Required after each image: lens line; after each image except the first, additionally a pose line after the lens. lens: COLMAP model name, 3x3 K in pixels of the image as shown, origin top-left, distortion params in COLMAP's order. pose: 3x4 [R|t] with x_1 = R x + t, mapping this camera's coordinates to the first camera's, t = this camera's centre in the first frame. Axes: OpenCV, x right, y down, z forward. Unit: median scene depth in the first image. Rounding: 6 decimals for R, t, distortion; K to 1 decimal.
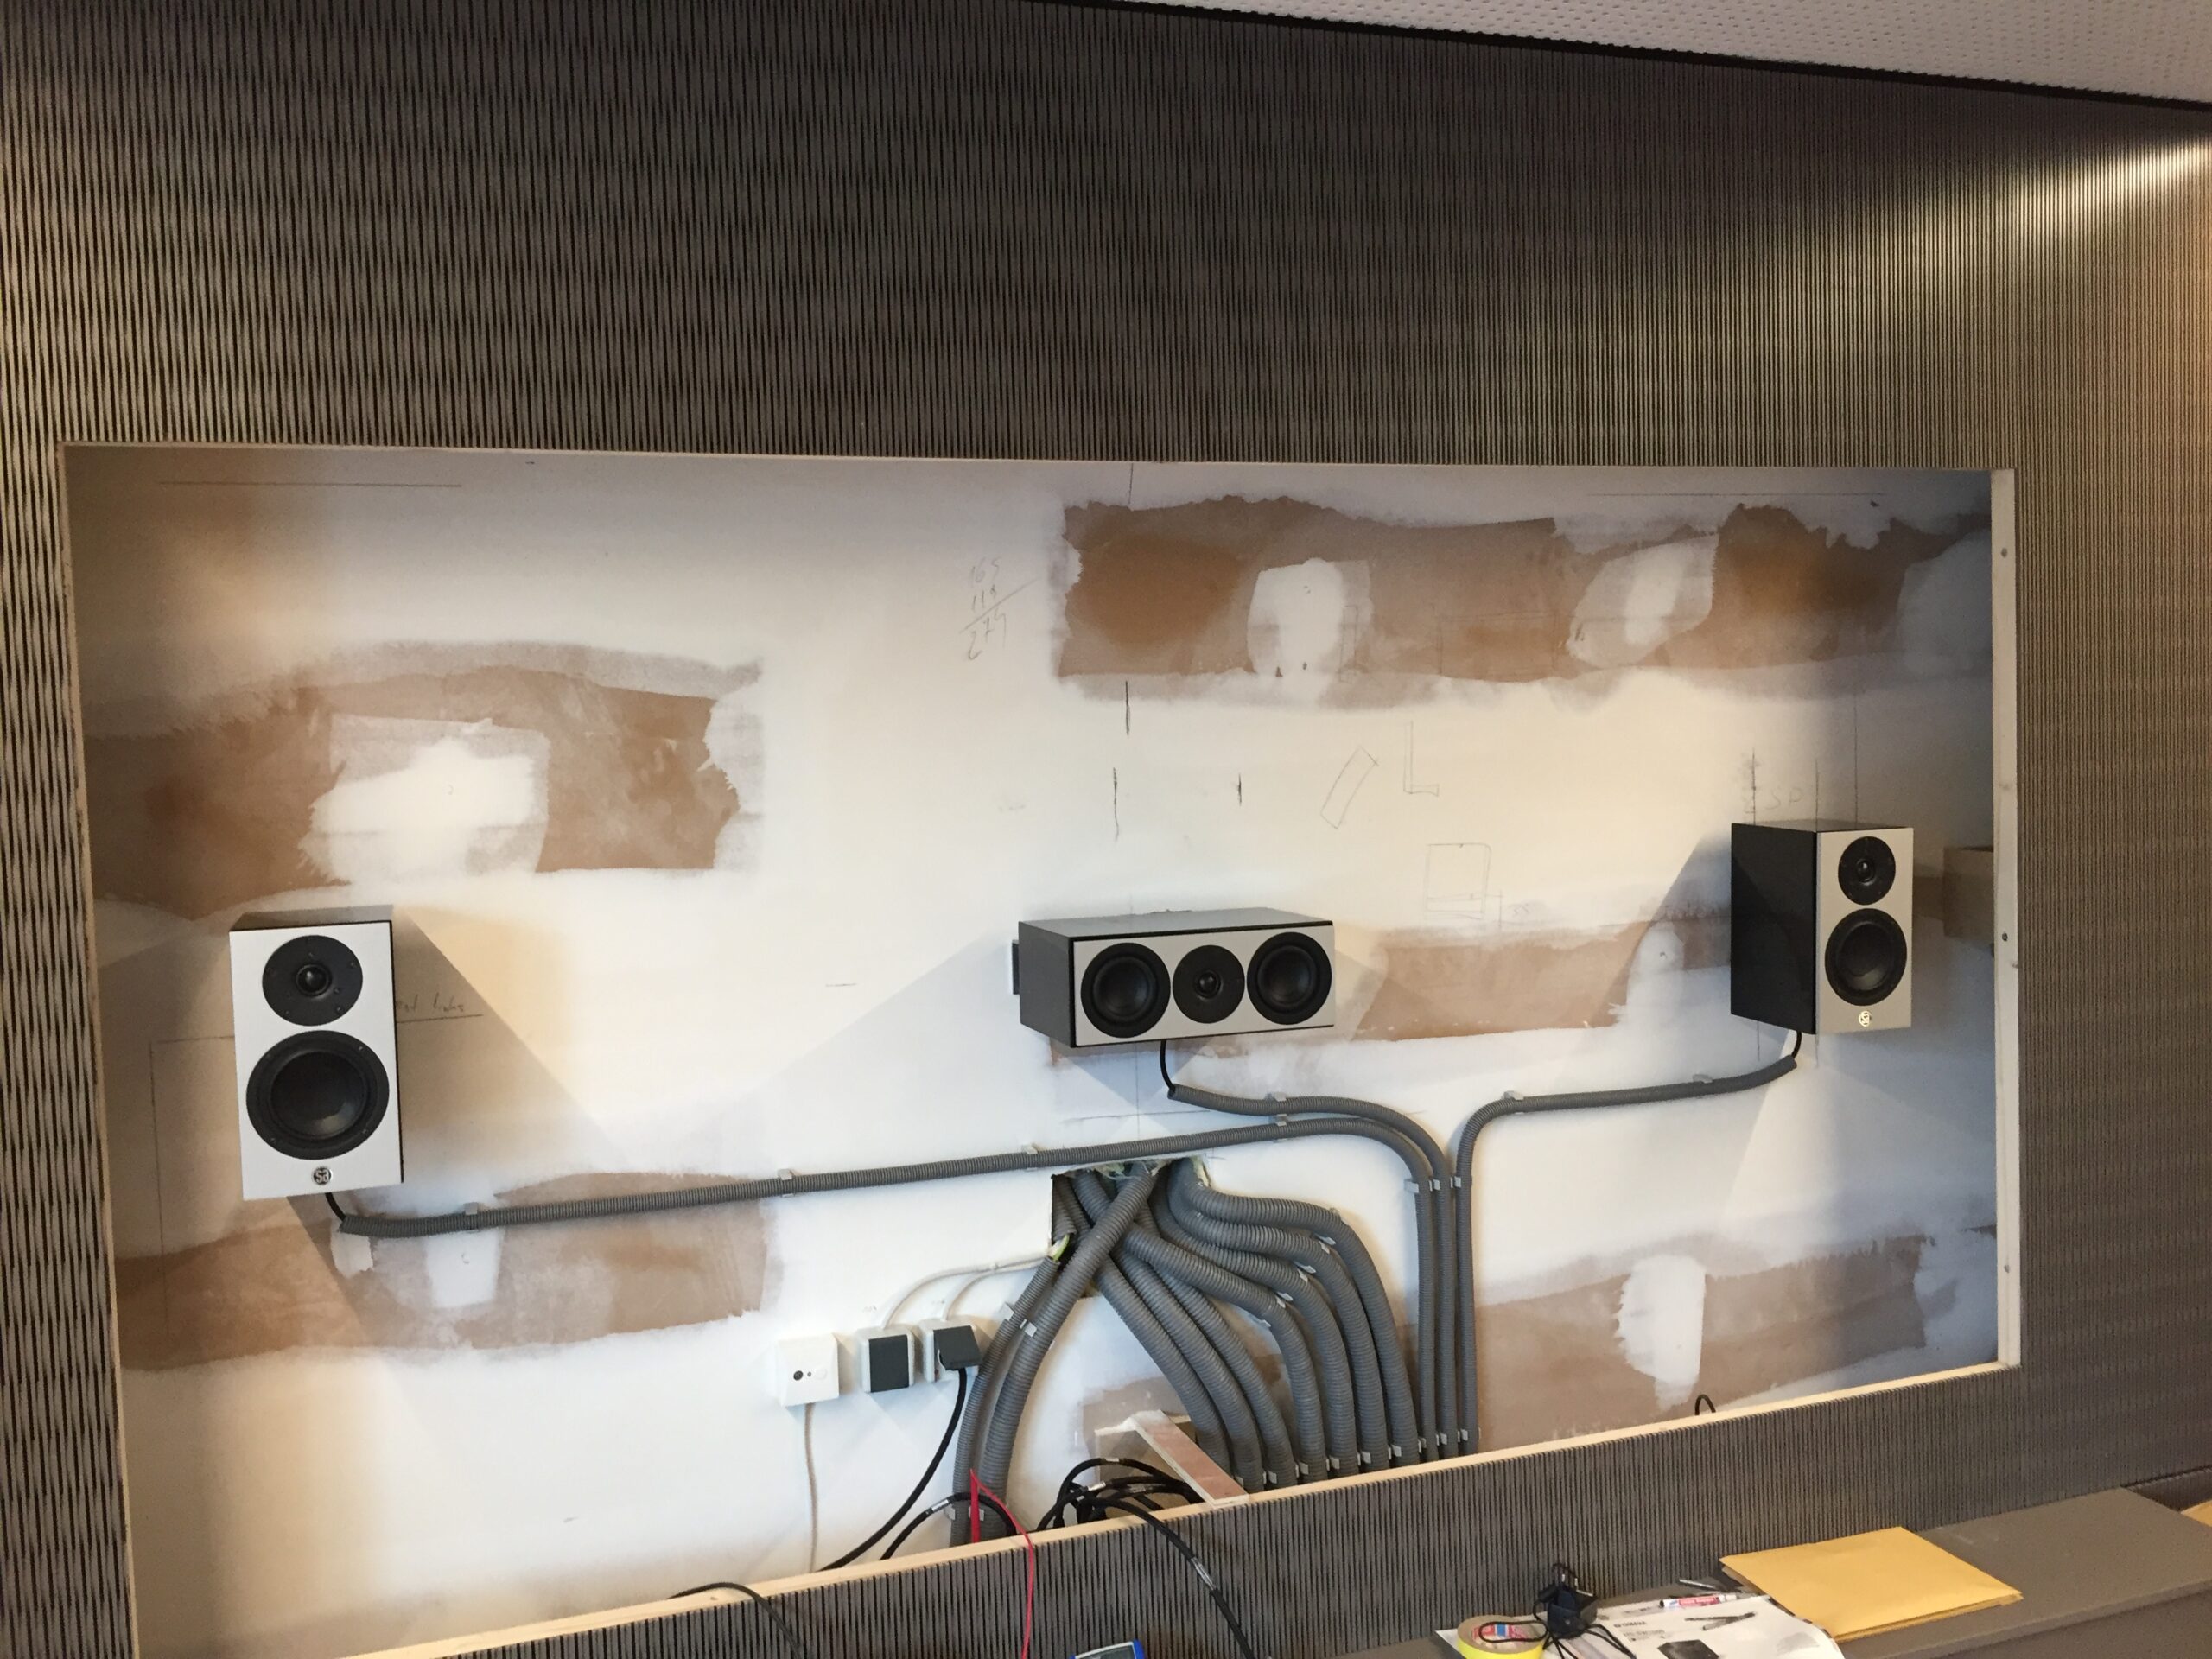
lens RADIAL K [[1903.0, 0, 1097.1], [0, 1903.0, 832.2], [0, 0, 1]] dist [0.074904, -0.106947]
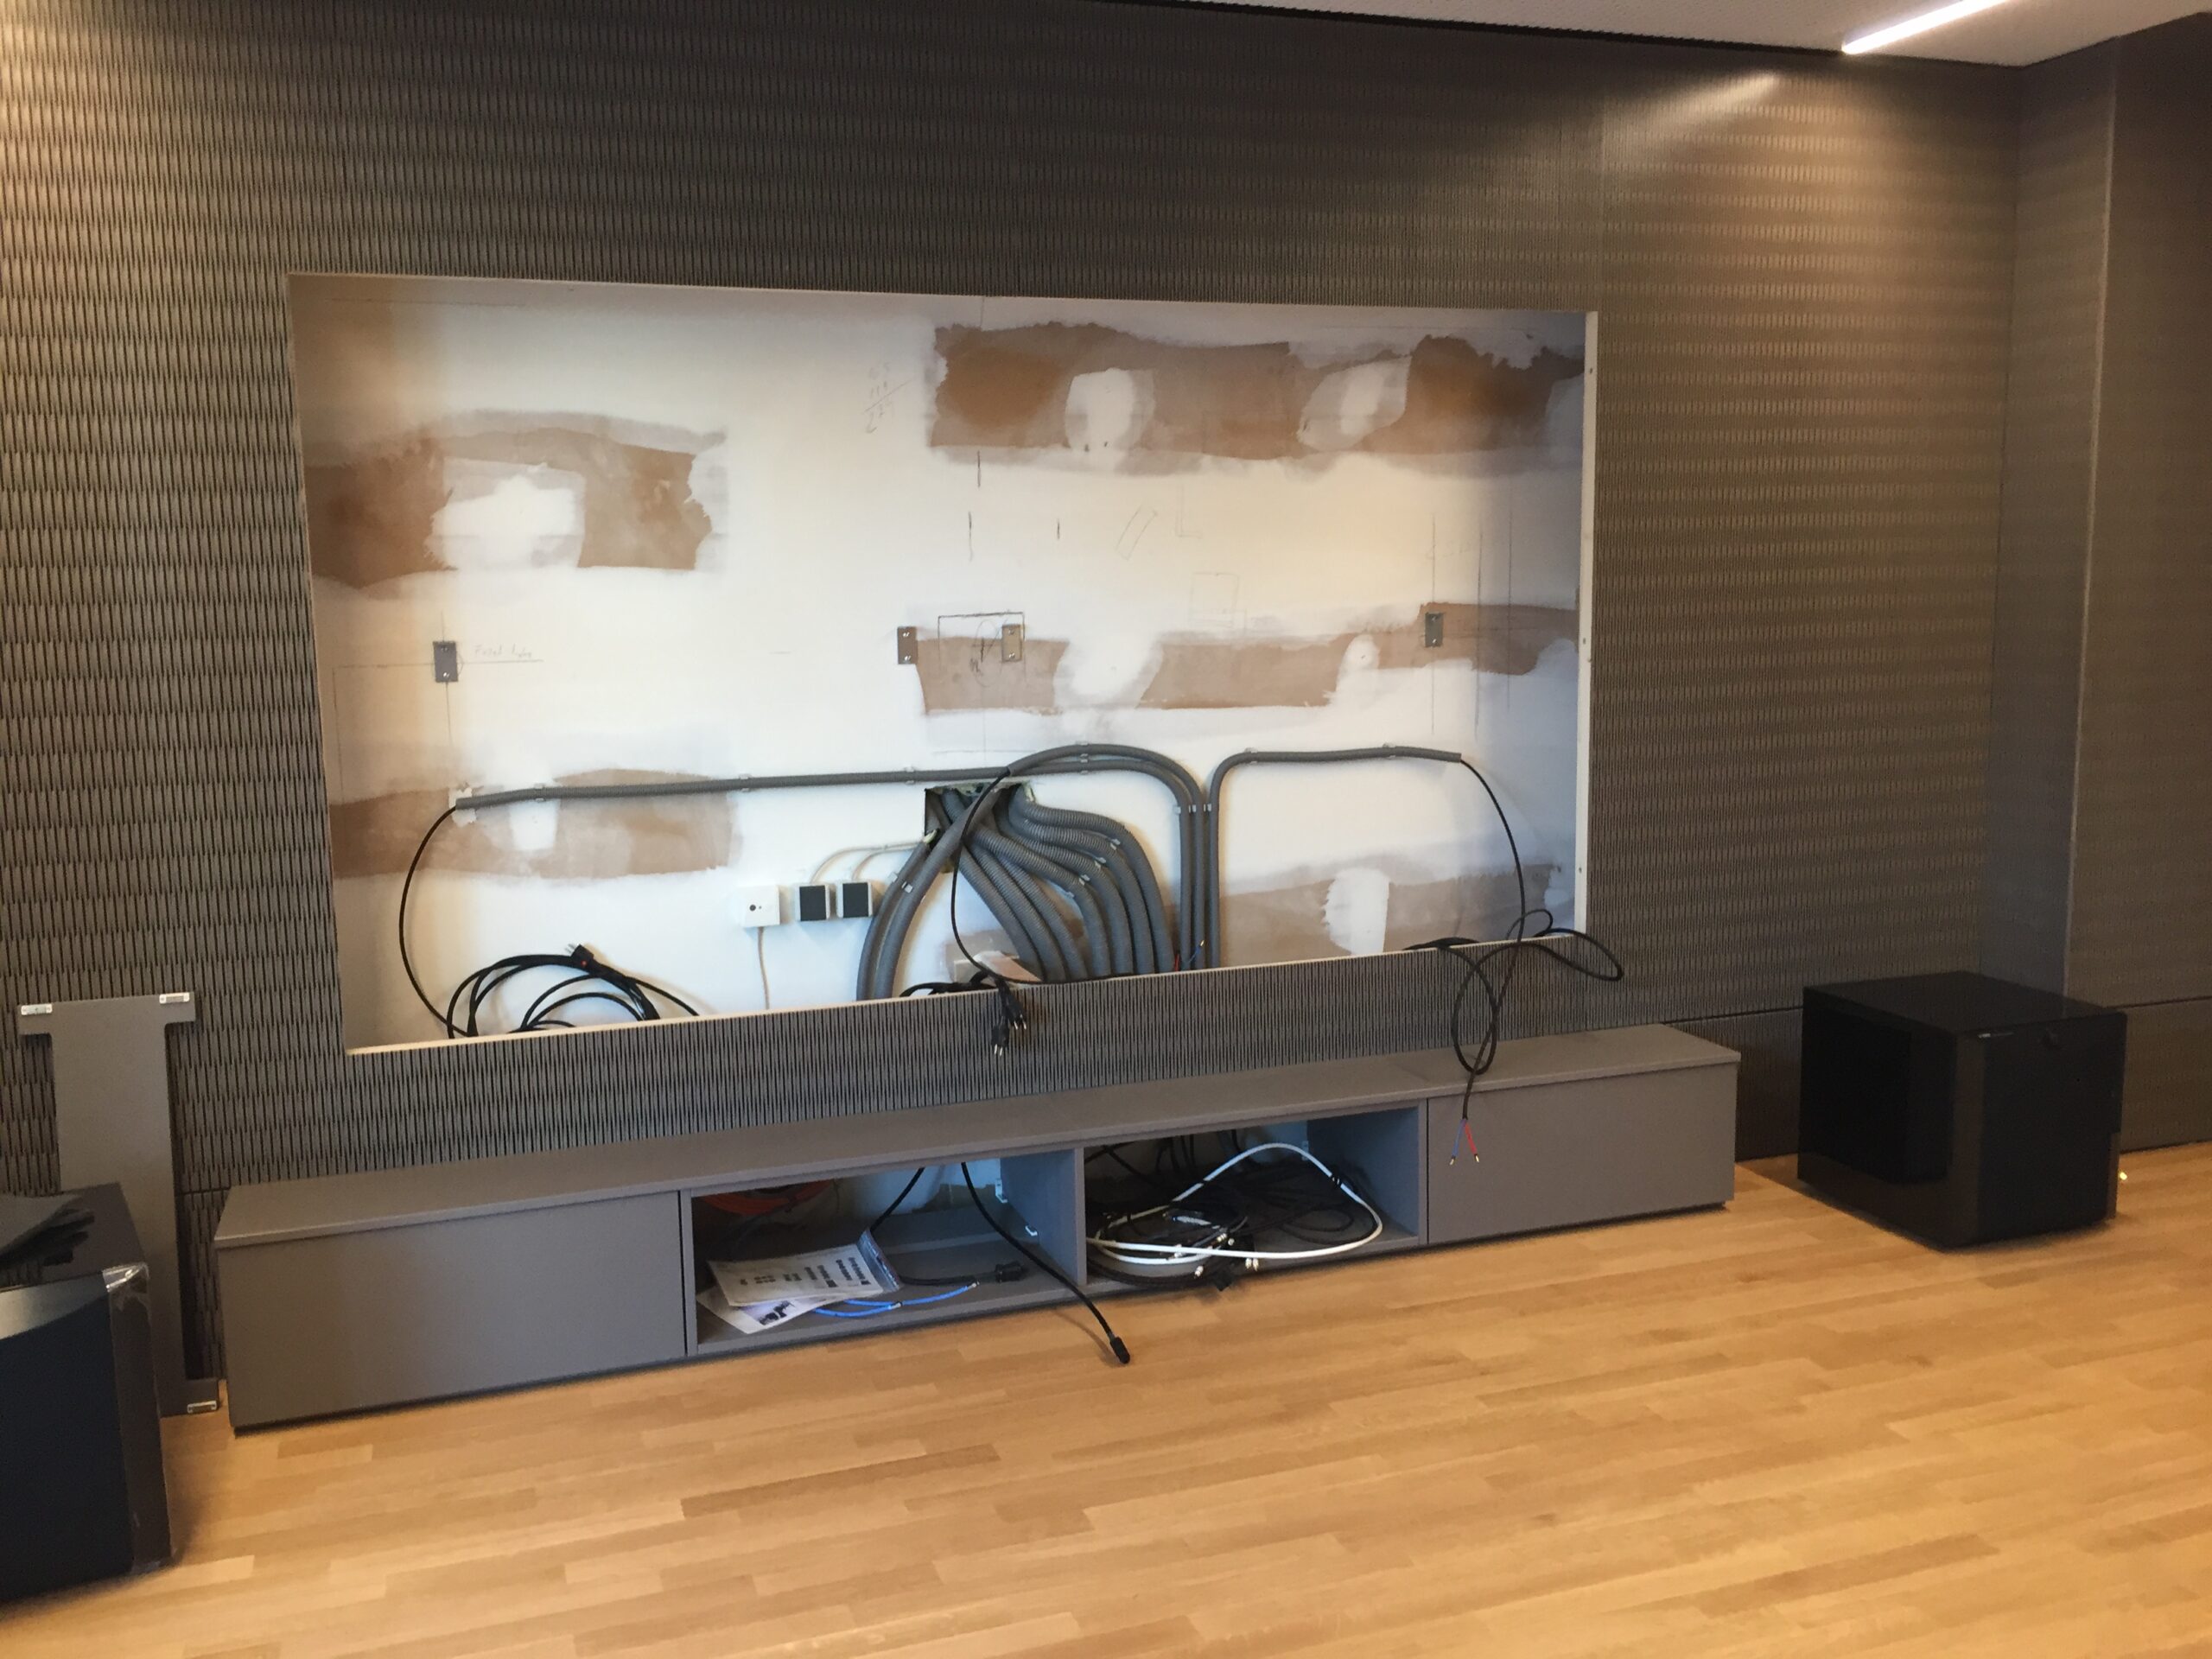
lens RADIAL K [[1903.0, 0, 1093.7], [0, 1903.0, 843.6], [0, 0, 1]] dist [0.074904, -0.106947]
pose [[0.999861, 0.015957, -0.004838, 0.118064], [-0.015485, 0.996206, 0.085636, 0.095464], [0.006186, -0.085549, 0.996315, -0.490775]]
